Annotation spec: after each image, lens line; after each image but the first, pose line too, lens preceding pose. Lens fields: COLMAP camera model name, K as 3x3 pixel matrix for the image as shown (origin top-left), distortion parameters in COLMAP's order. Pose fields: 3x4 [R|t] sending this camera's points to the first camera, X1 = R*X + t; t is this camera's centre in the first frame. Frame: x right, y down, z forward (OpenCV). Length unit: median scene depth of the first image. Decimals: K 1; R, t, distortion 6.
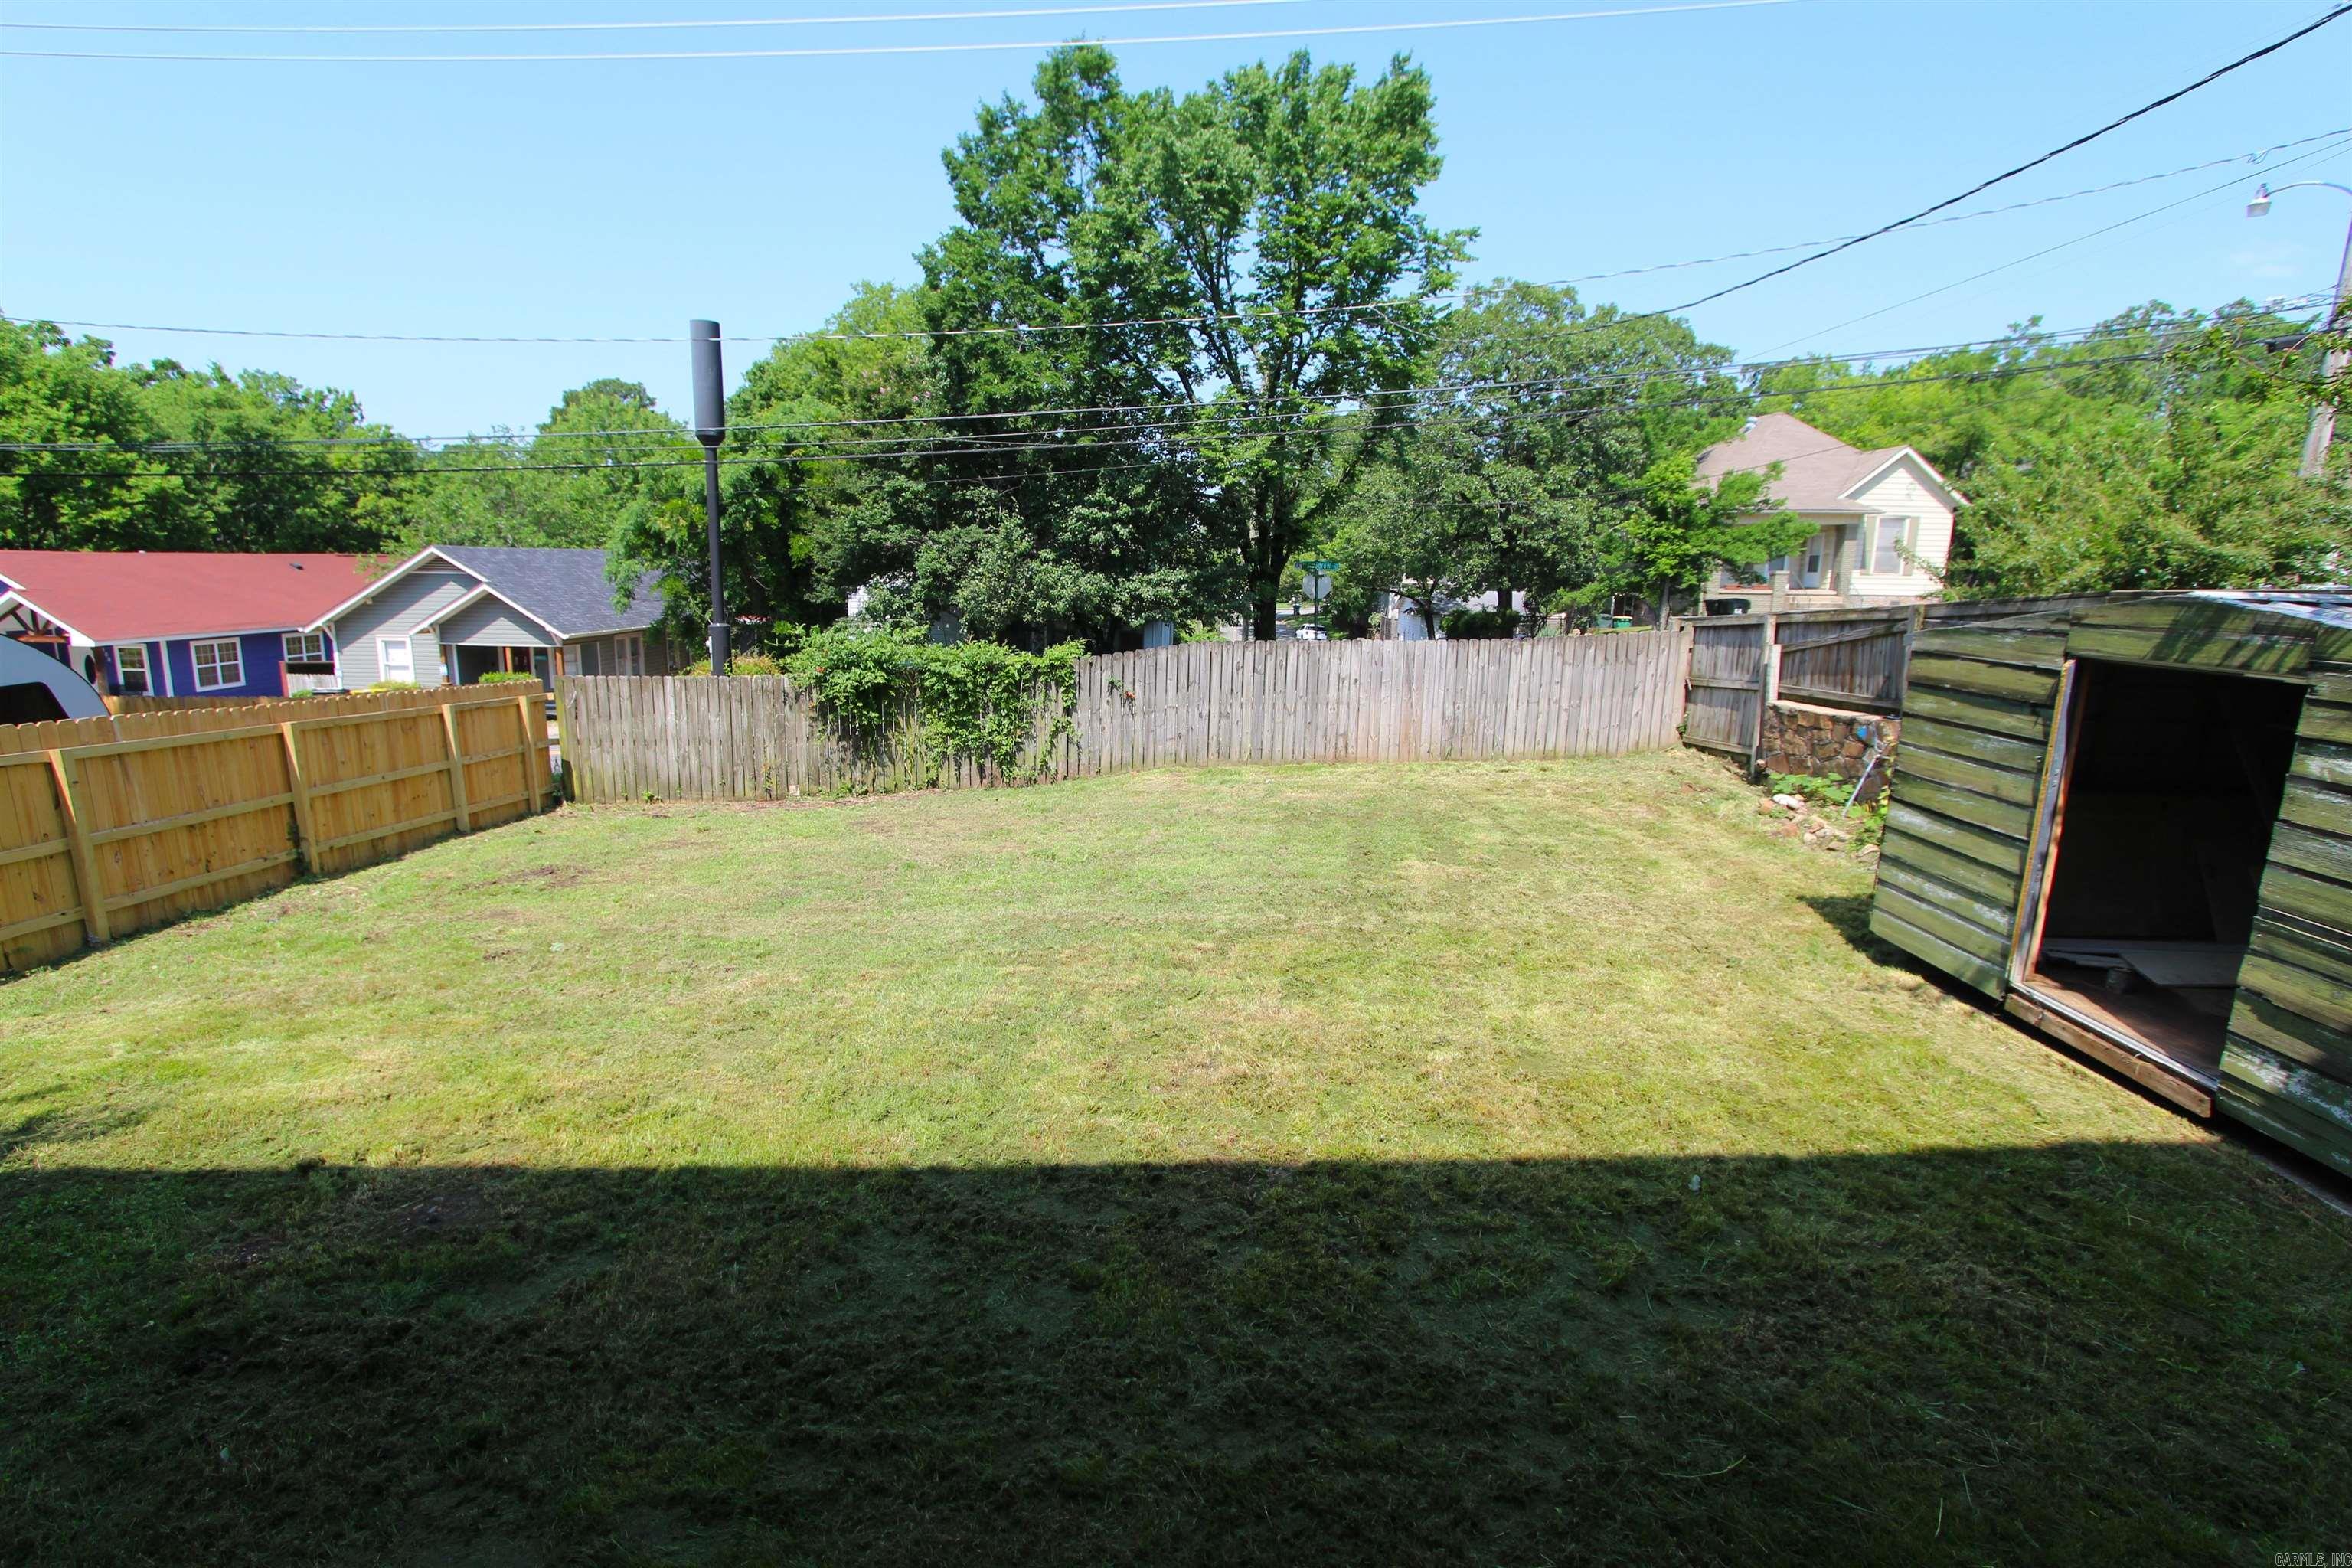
lens RADIAL K [[1094.8, 0, 1176.0], [0, 1094.8, 784.0], [0, 0, 1]] dist [-0.048789, 0.029265]
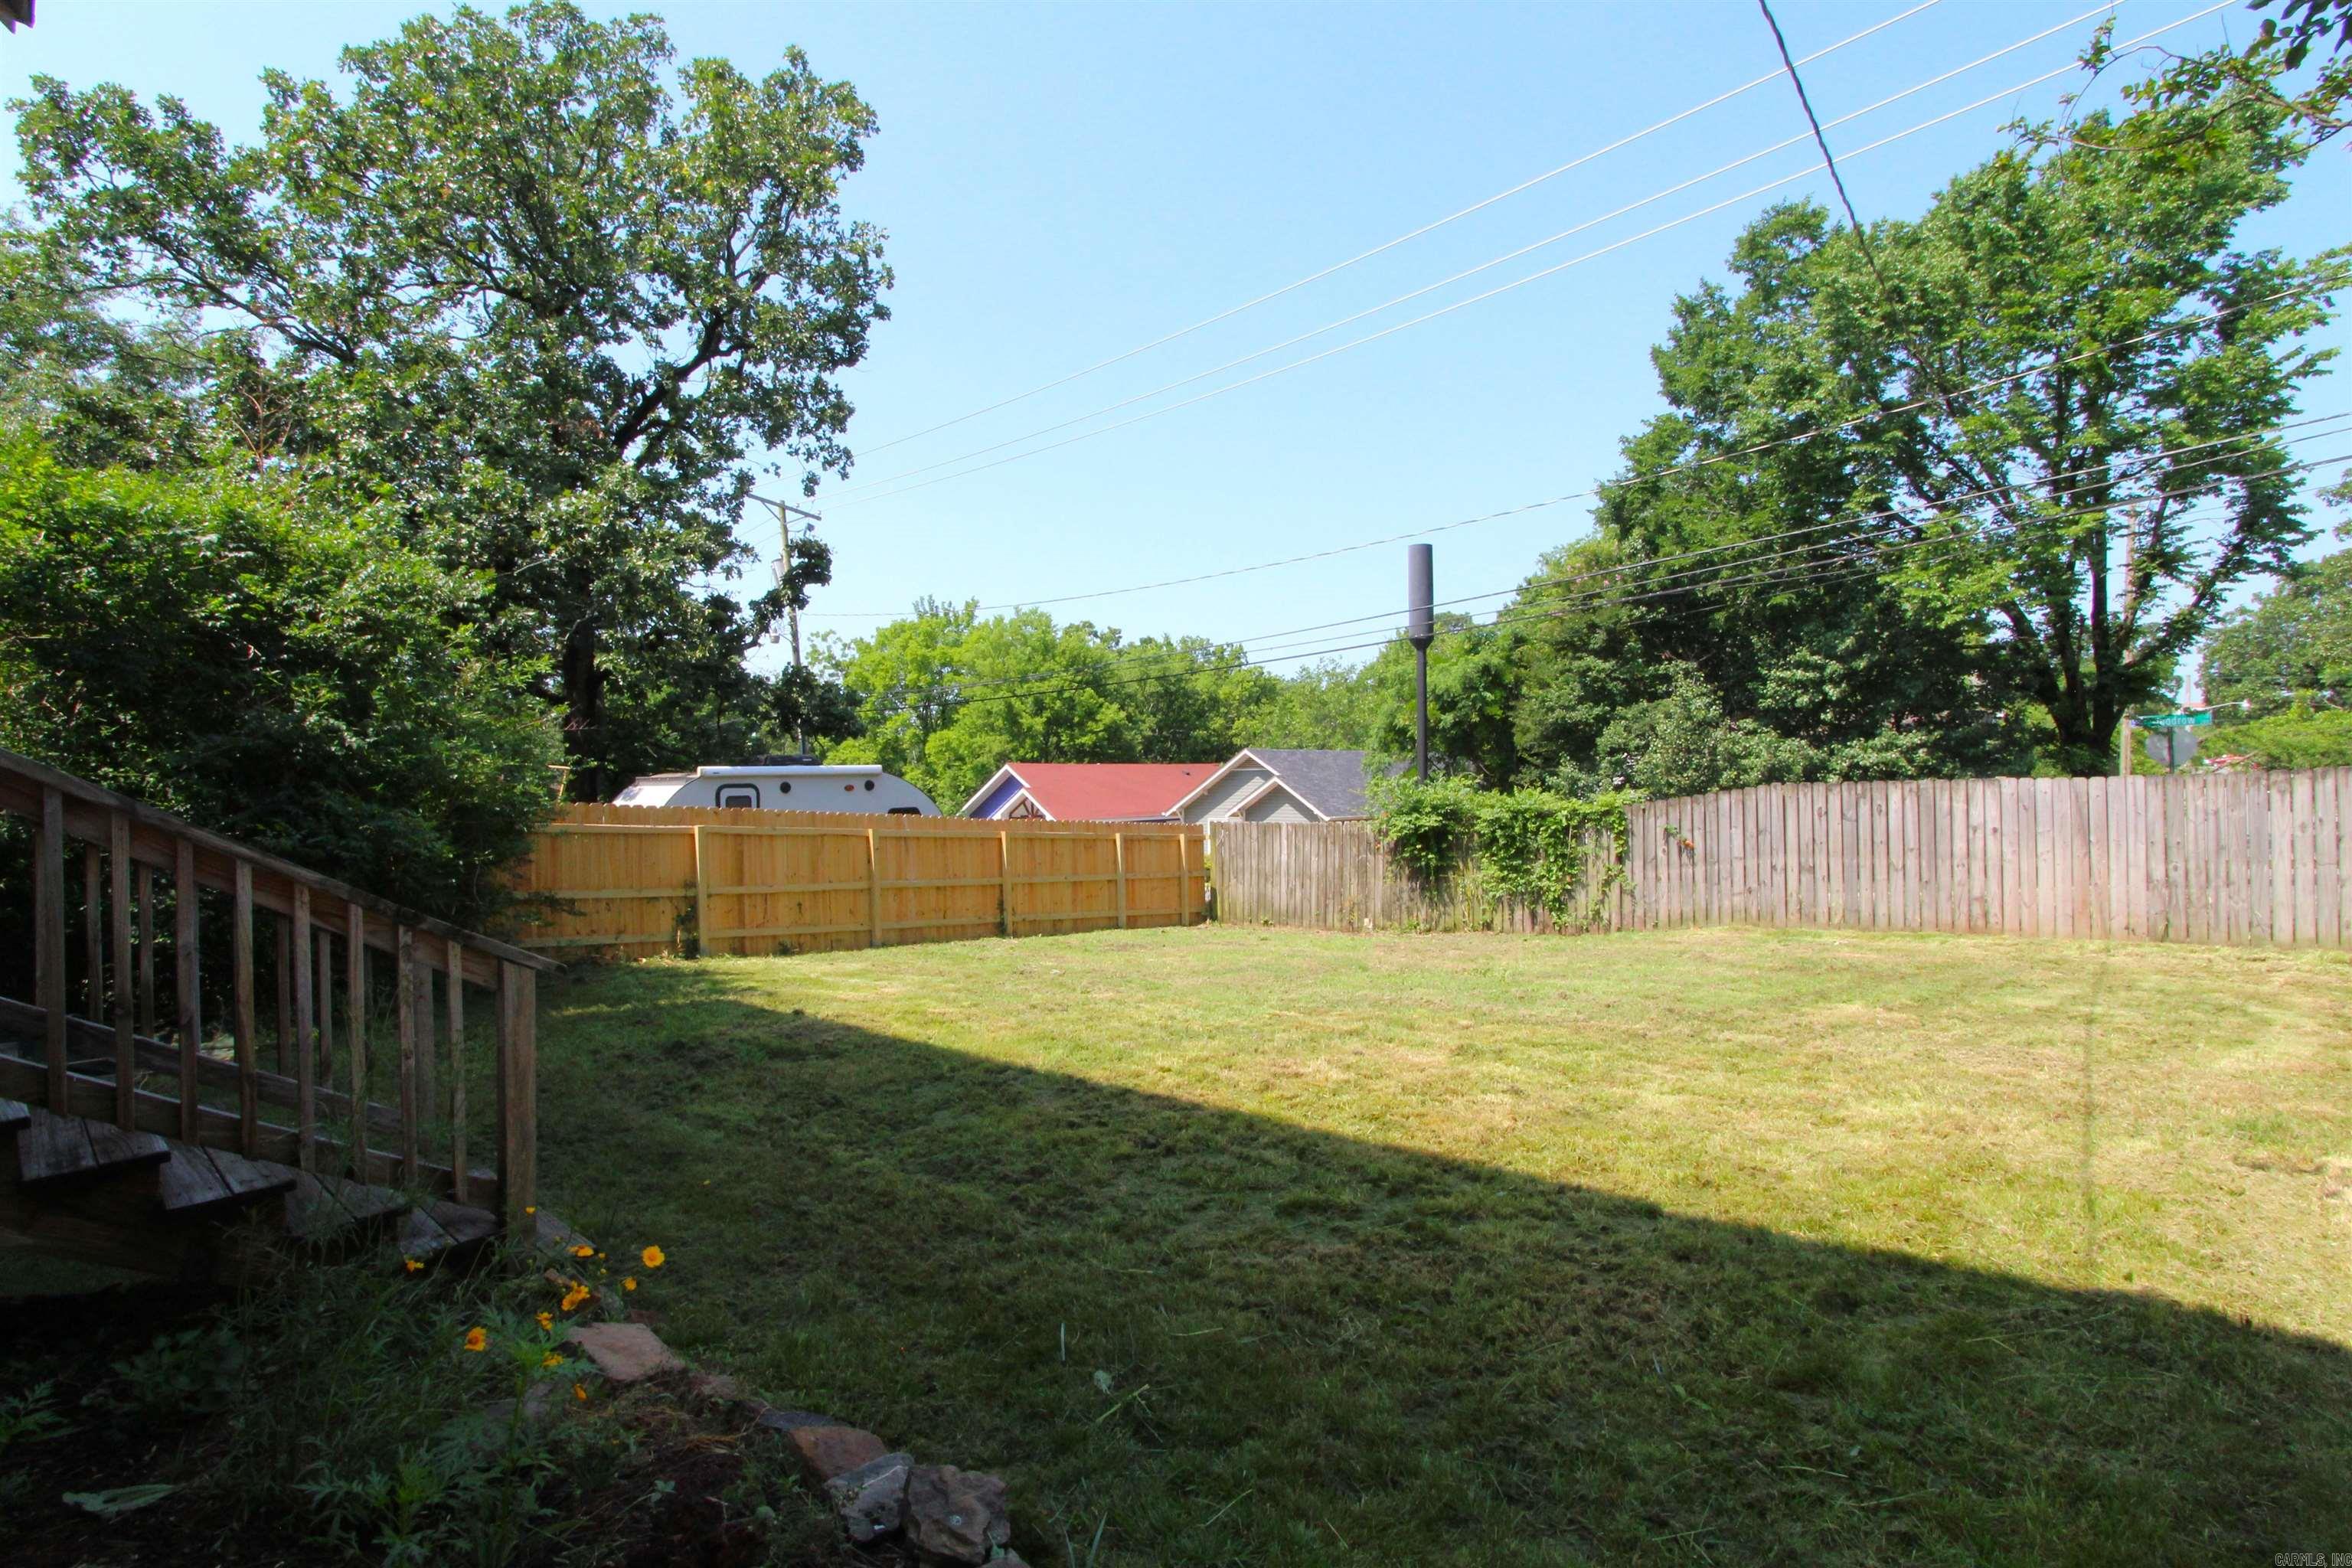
lens RADIAL K [[1132.4, 0, 1162.6], [0, 1132.4, 773.5], [0, 0, 1]] dist [-0.013440, 0.001402]
pose [[0.713507, -0.033893, -0.699828, 0.201394], [-0.114252, 0.979832, -0.163940, 0.044215], [0.691270, 0.196929, 0.695245, 0.007859]]
